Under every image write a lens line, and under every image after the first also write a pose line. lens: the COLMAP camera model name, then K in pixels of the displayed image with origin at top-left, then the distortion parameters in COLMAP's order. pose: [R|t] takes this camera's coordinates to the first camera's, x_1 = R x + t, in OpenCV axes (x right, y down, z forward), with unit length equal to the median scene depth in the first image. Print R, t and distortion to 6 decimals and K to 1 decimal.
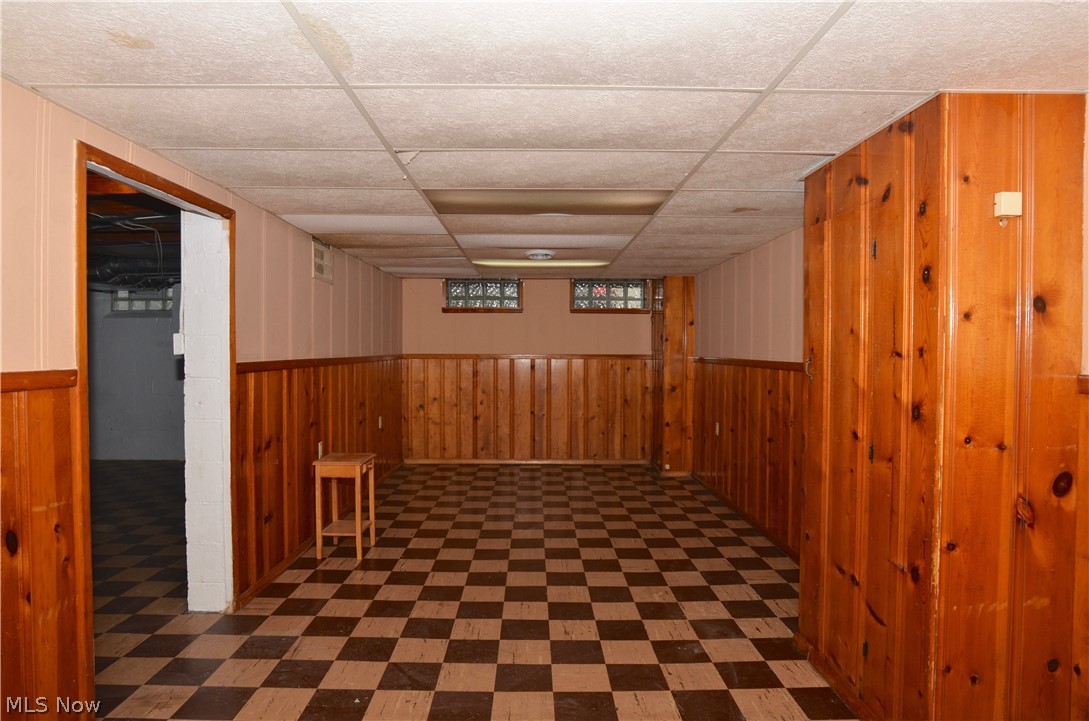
lens RADIAL K [[680.0, 0, 545.5], [0, 680.0, 365.1], [0, 0, 1]] dist [-0.001743, 0.002246]
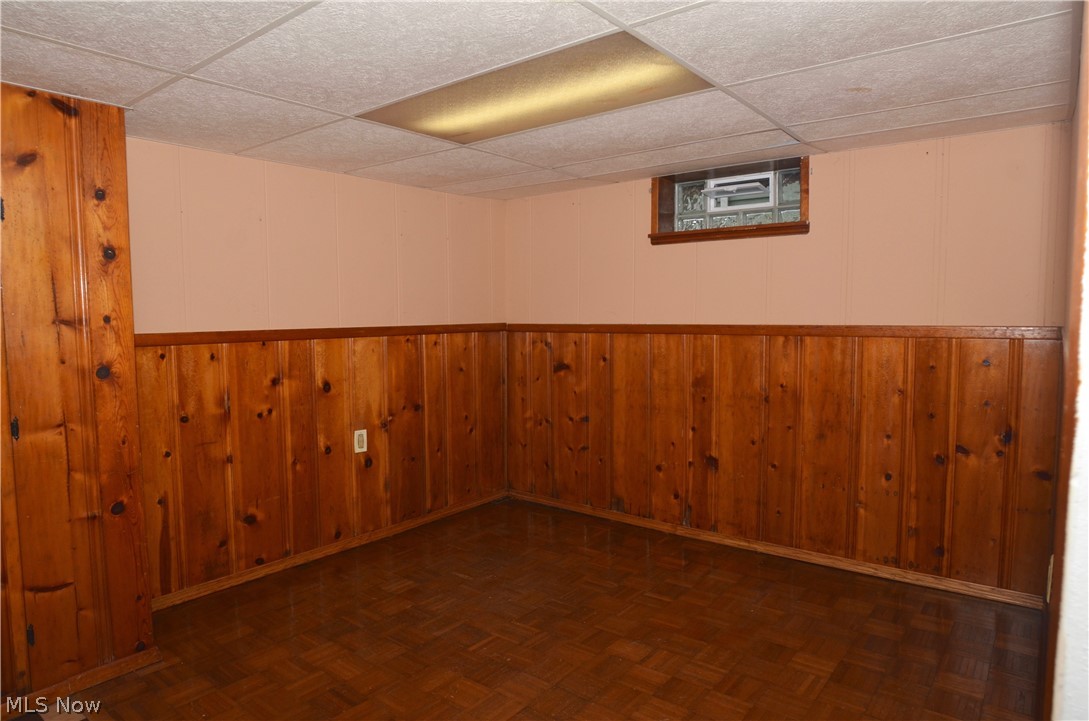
lens RADIAL K [[680.0, 0, 545.5], [0, 680.0, 365.1], [0, 0, 1]] dist [-0.001743, 0.002246]
pose [[-0.773649, -0.046561, 0.631901, -0.707085], [0.019795, 0.995033, 0.097554, -0.037029], [-0.633305, 0.087981, -0.768885, 1.321231]]
